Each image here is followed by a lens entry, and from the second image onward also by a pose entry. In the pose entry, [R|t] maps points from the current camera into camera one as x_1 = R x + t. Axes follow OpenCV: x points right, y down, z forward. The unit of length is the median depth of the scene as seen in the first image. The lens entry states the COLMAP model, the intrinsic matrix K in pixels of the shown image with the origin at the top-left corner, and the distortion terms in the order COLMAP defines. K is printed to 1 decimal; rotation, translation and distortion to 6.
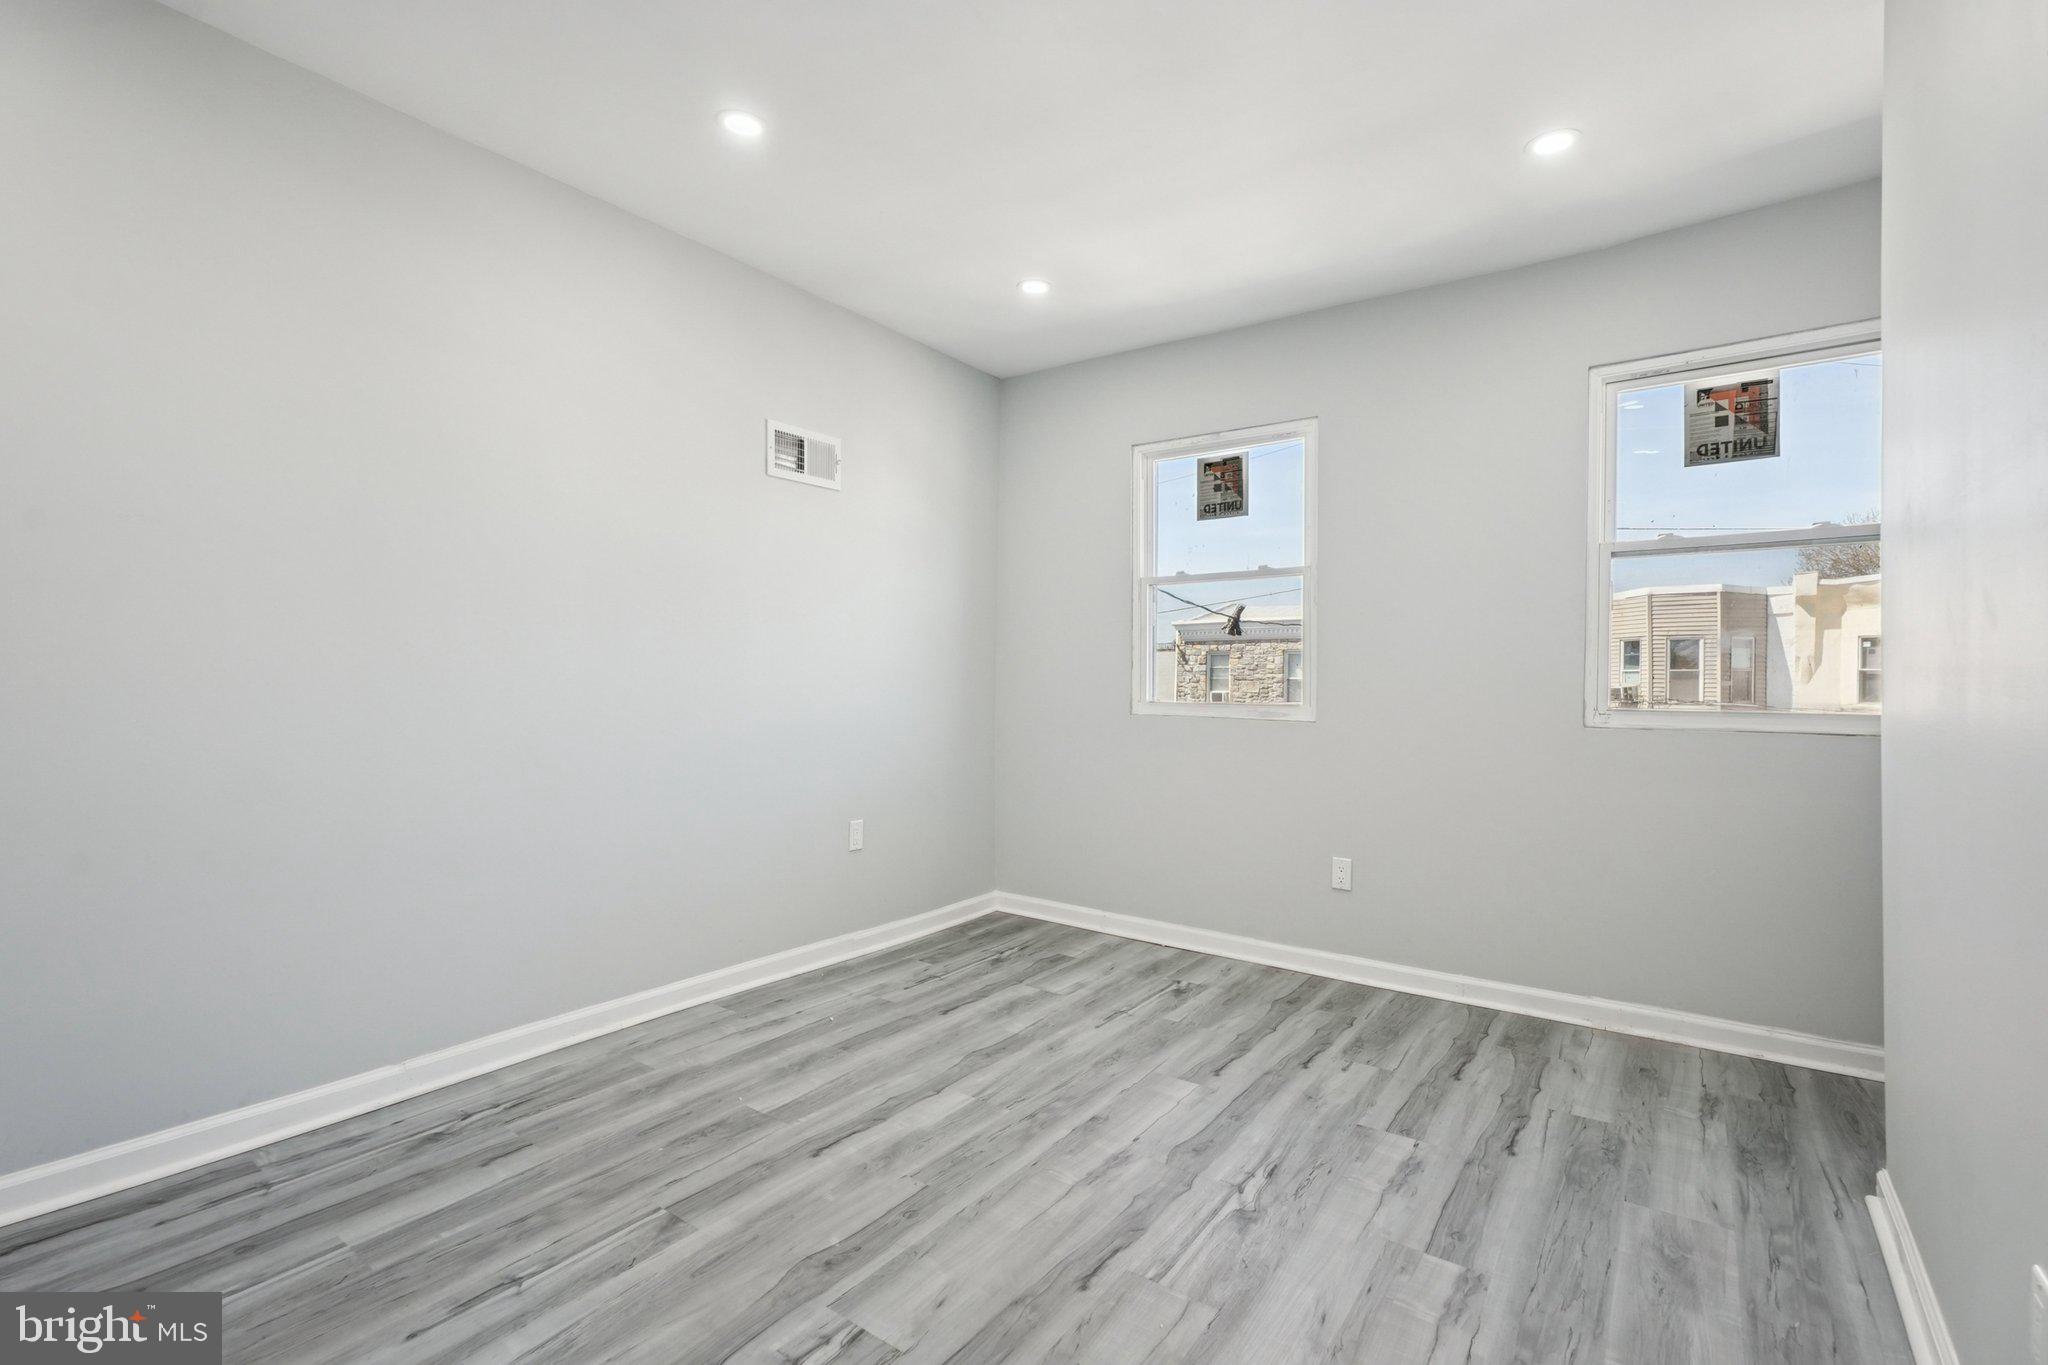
lens RADIAL K [[937.3, 0, 1007.1], [0, 937.3, 680.9], [0, 0, 1]] dist [-0.002753, -0.000400]
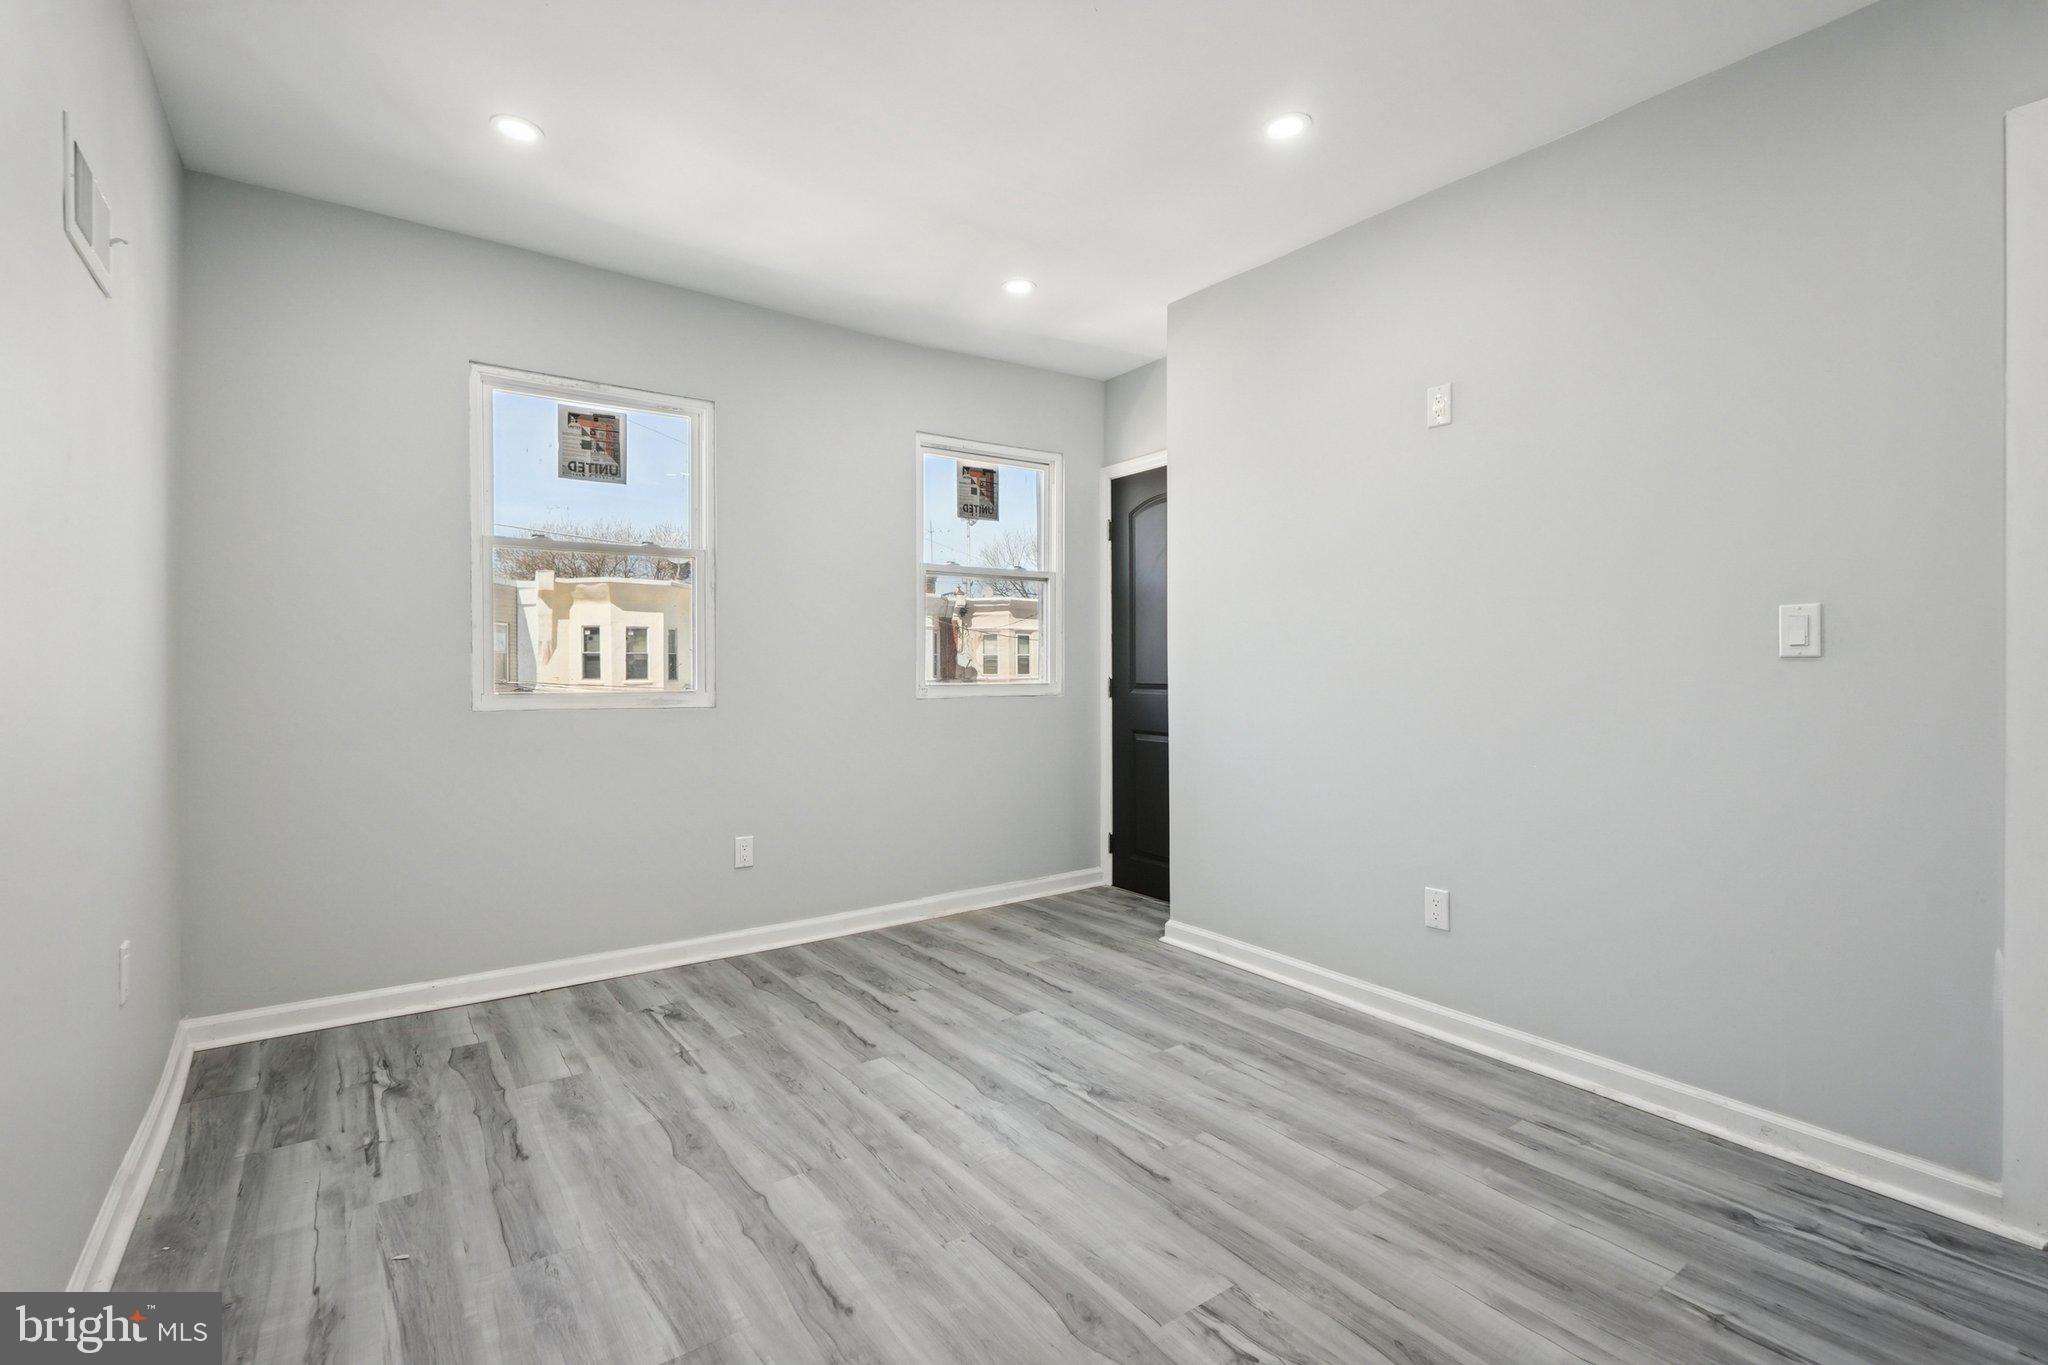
lens RADIAL K [[937.3, 0, 1009.0], [0, 937.3, 670.5], [0, 0, 1]] dist [-0.002753, -0.000400]
pose [[0.303564, -0.013878, 0.952710, -0.611767], [0.005259, 0.999903, 0.012890, -0.008043], [-0.952797, 0.001097, 0.303607, 0.459304]]
